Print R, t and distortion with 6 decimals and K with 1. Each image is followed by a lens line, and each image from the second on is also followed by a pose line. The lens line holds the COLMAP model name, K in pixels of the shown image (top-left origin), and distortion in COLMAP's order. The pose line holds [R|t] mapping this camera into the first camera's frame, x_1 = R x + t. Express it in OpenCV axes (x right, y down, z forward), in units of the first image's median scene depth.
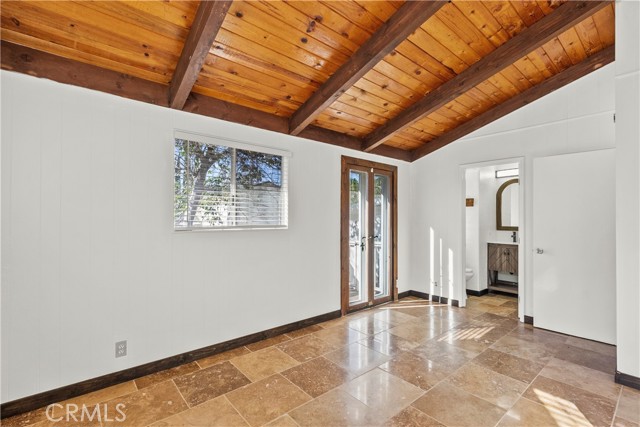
lens RADIAL K [[291.9, 0, 323.9], [0, 291.9, 216.3], [0, 0, 1]] dist [-0.003296, 0.000316]
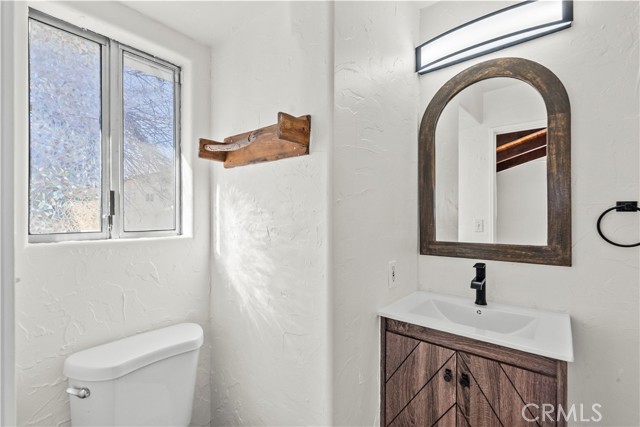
lens RADIAL K [[291.9, 0, 319.5], [0, 291.9, 214.0], [0, 0, 1]] dist [-0.003296, 0.000316]
pose [[0.985949, 0.002179, 0.167035, 0.693768], [-0.000910, 0.999970, -0.007673, 0.015357], [-0.167047, 0.007413, 0.985921, 1.136396]]
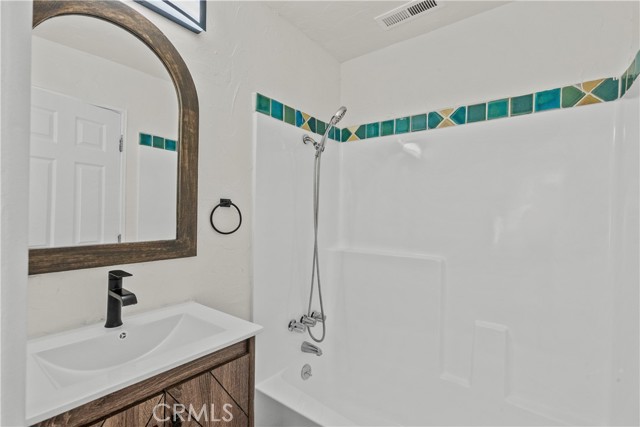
lens RADIAL K [[291.9, 0, 318.2], [0, 291.9, 217.4], [0, 0, 1]] dist [-0.003296, 0.000316]
pose [[-0.213584, -0.012211, 0.976848, 0.646145], [-0.017973, 0.999802, 0.008568, 0.018901], [-0.976759, -0.015727, -0.213761, 1.347492]]
